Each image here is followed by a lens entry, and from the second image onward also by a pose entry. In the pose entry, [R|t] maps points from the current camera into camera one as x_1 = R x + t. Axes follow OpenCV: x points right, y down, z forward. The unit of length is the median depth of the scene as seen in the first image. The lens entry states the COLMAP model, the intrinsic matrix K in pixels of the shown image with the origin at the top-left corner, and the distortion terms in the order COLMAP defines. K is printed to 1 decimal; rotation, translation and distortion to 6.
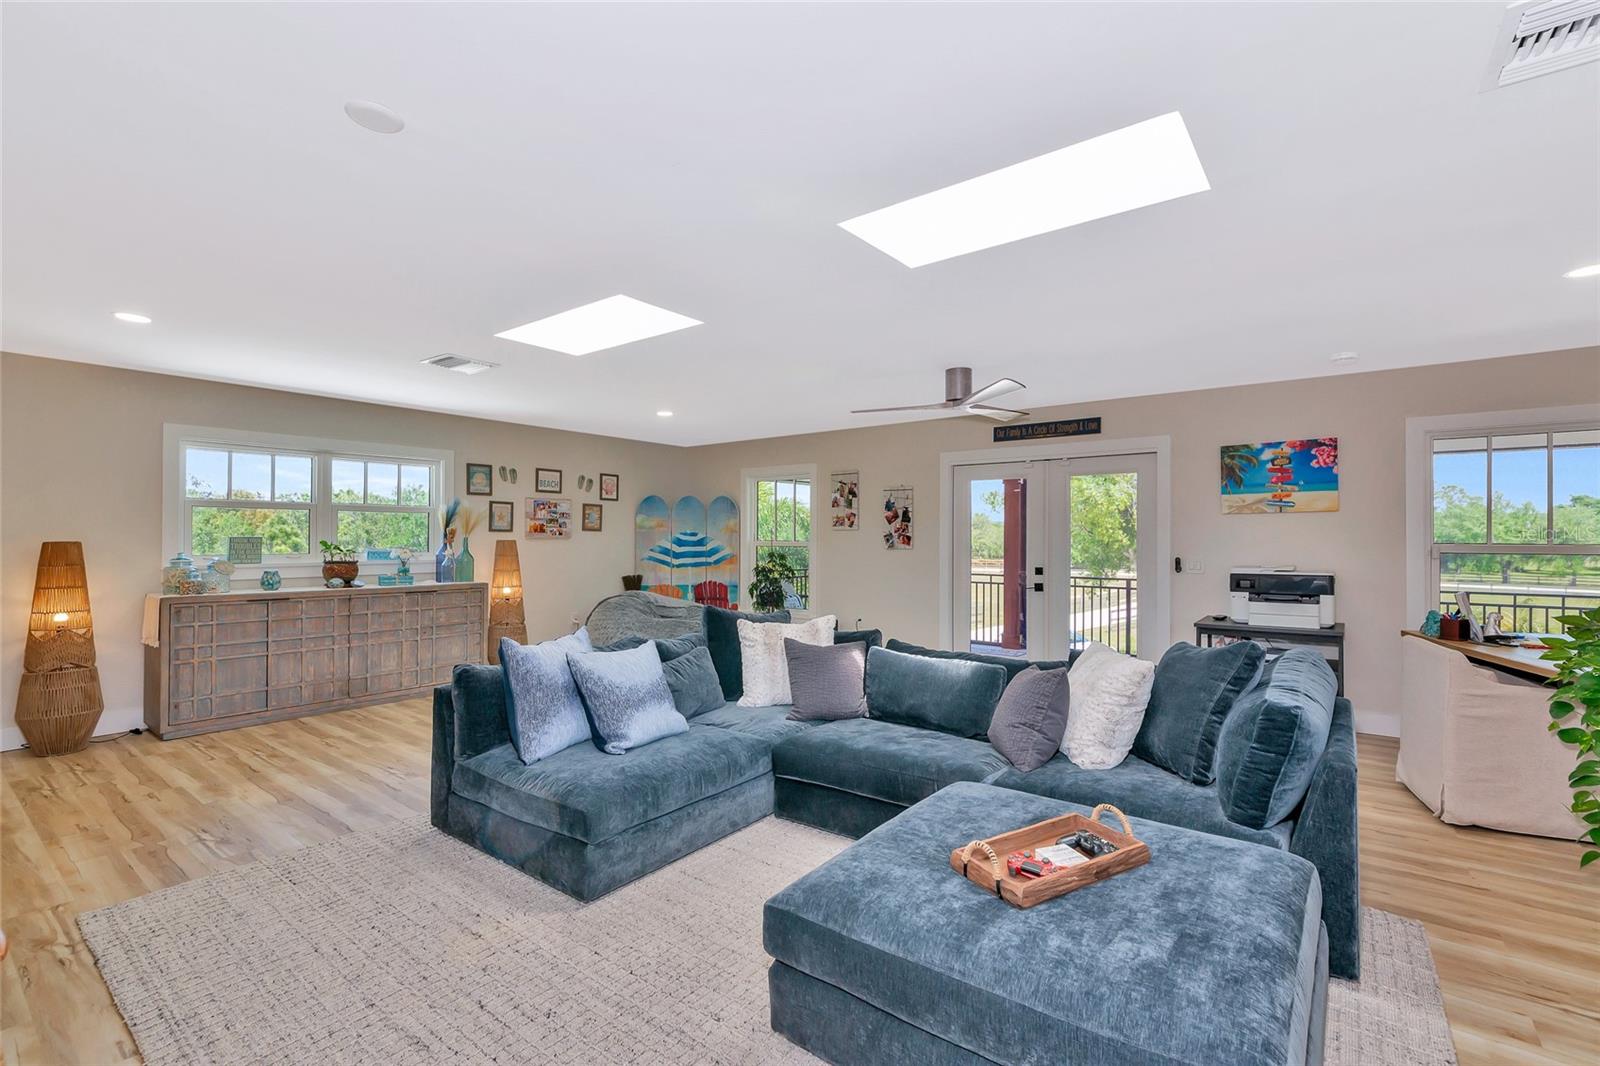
lens RADIAL K [[721.5, 0, 798.7], [0, 721.5, 534.7], [0, 0, 1]] dist [-0.000250, -0.000360]
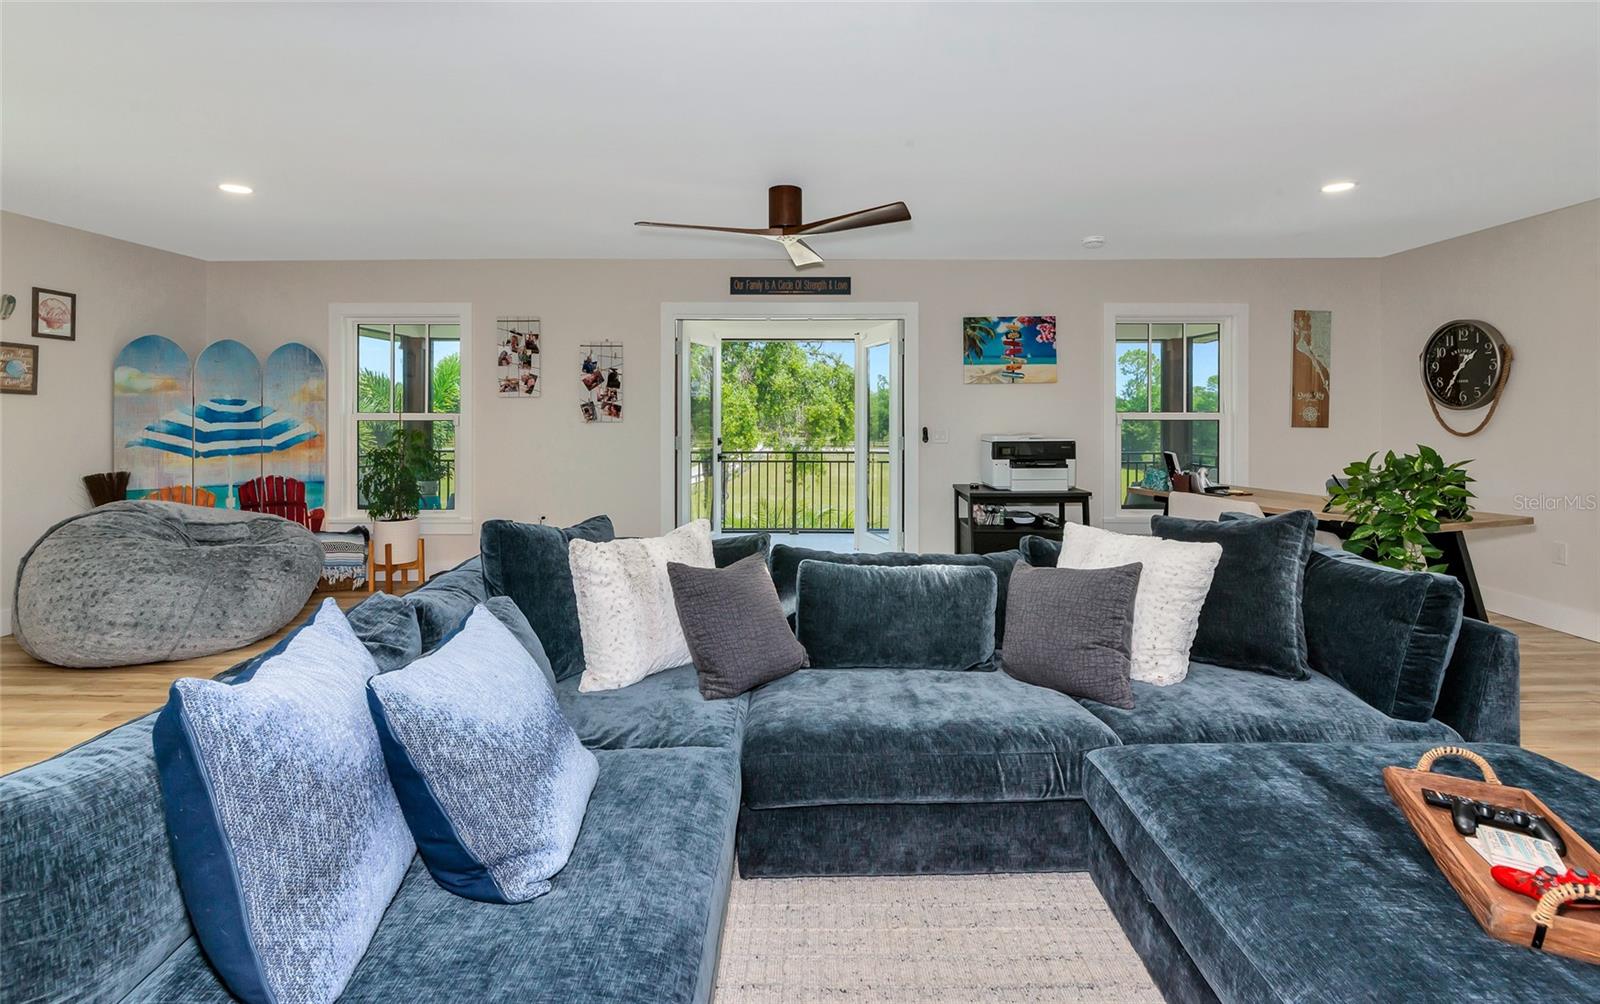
lens RADIAL K [[741.6, 0, 840.9], [0, 741.6, 414.6], [0, 0, 1]] dist [-0.004113, -0.001034]
pose [[0.792742, -0.002169, 0.609553, -0.146021], [-0.001010, 0.999988, 0.004872, 0.007666], [-0.609556, -0.004478, 0.792730, 0.214251]]
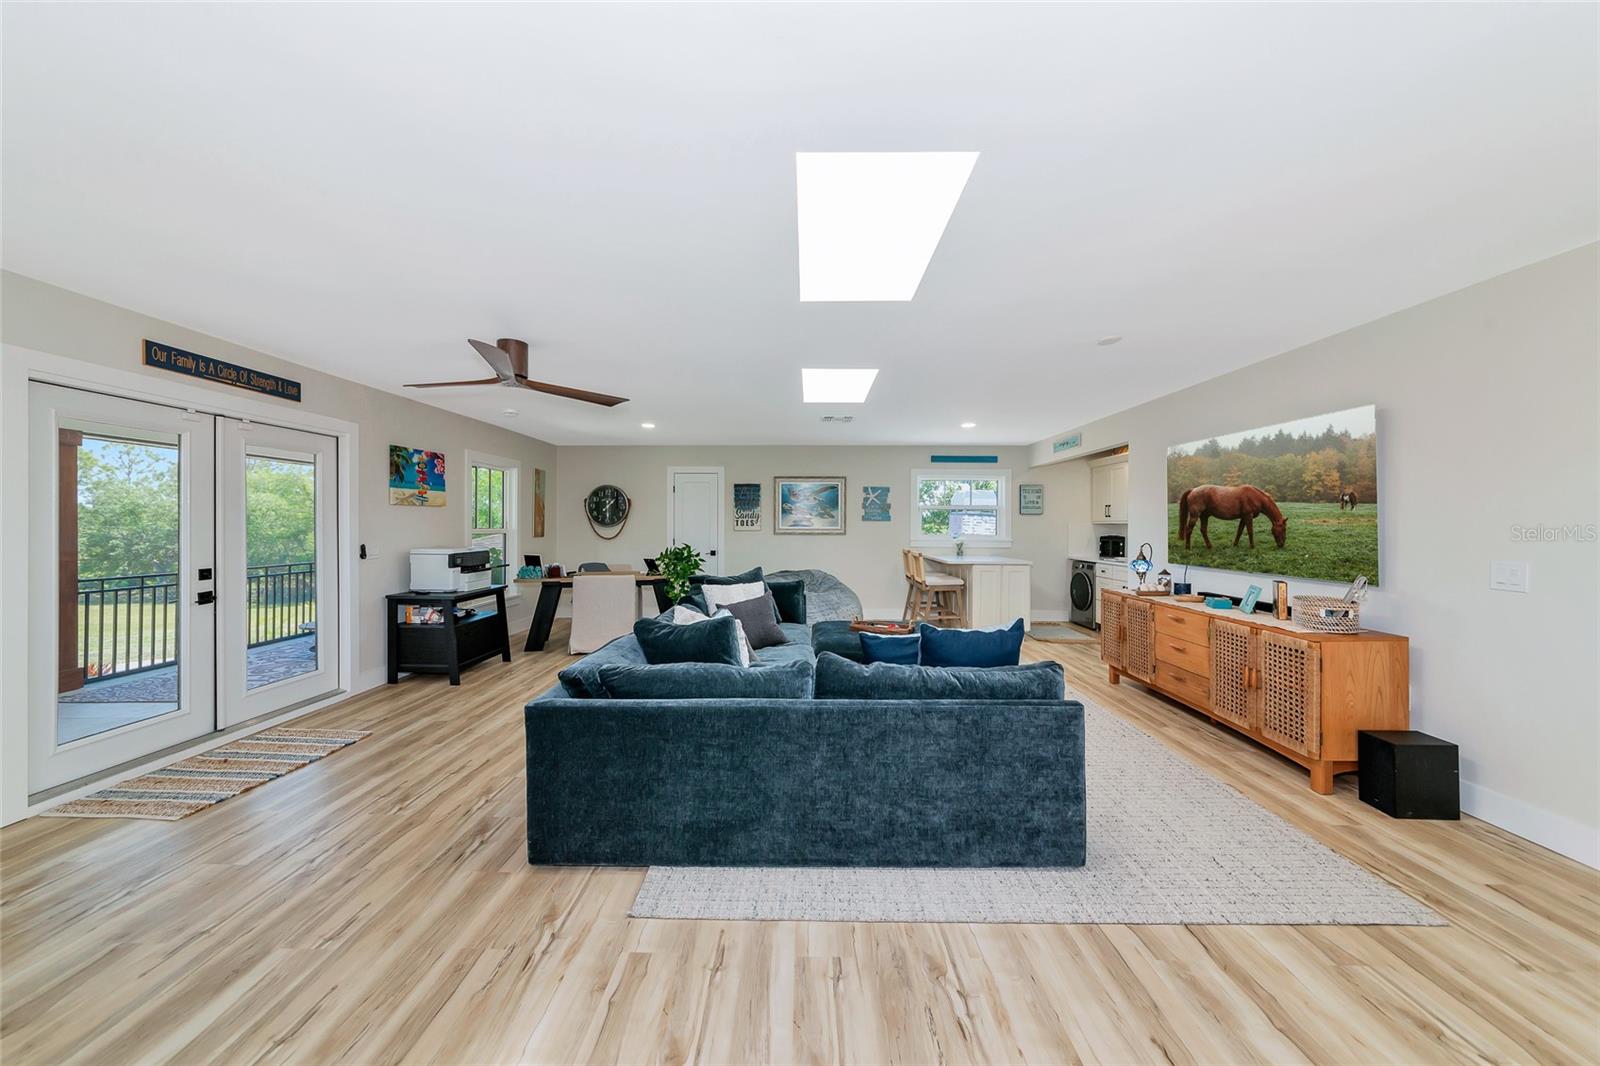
lens RADIAL K [[560.0, 0, 804.2], [0, 560.0, 525.1], [0, 0, 1]] dist [-0.002191, 0.001043]
pose [[-0.606404, -0.001609, 0.795155, -0.393129], [-0.004388, 0.999989, -0.001322, 0.001757], [-0.795144, -0.004291, -0.606405, 0.786306]]
